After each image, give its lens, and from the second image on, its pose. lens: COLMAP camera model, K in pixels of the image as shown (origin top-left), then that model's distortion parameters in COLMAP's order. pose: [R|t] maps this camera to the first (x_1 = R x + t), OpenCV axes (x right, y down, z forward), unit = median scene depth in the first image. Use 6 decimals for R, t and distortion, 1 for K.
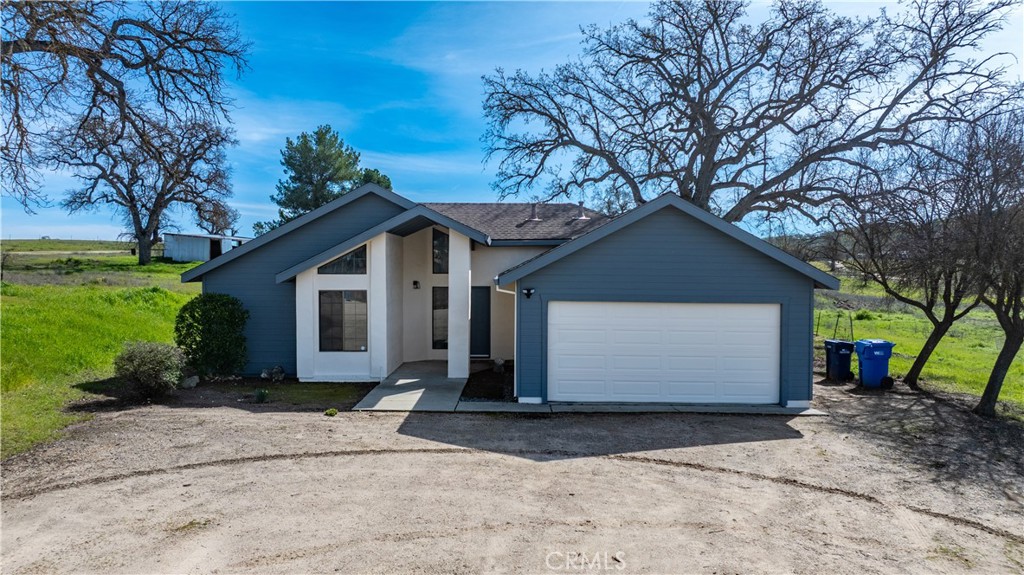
lens RADIAL K [[720.6, 0, 512.0], [0, 720.6, 287.5], [0, 0, 1]] dist [-0.033588, 0.032826]
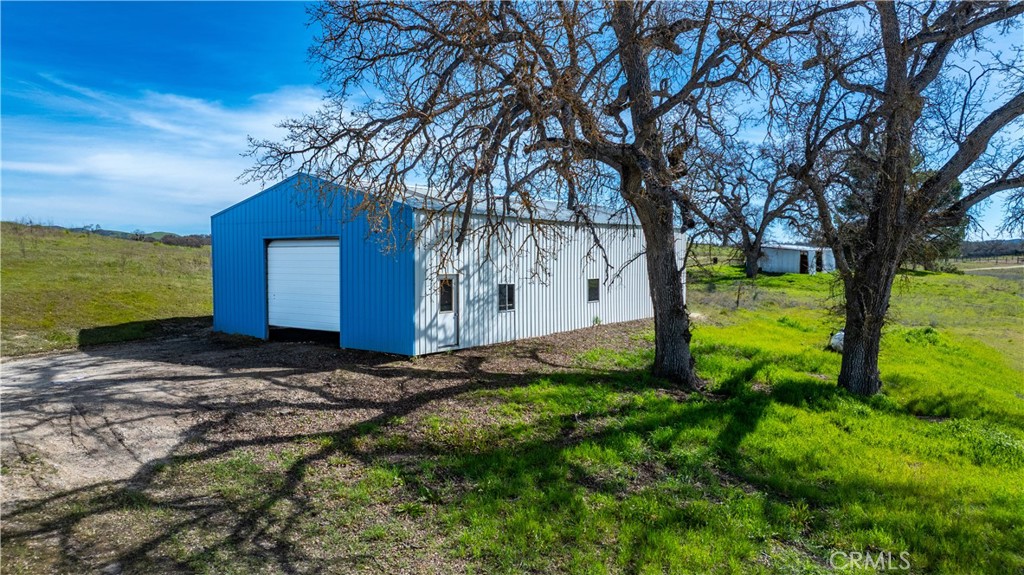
lens RADIAL K [[730.6, 0, 512.0], [0, 730.6, 287.5], [0, 0, 1]] dist [-0.036538, 0.000205]
pose [[0.832702, 0.026375, -0.553094, -0.737190], [-0.014449, 0.999560, 0.025911, -0.147765], [0.553534, -0.013584, 0.832716, -0.513381]]
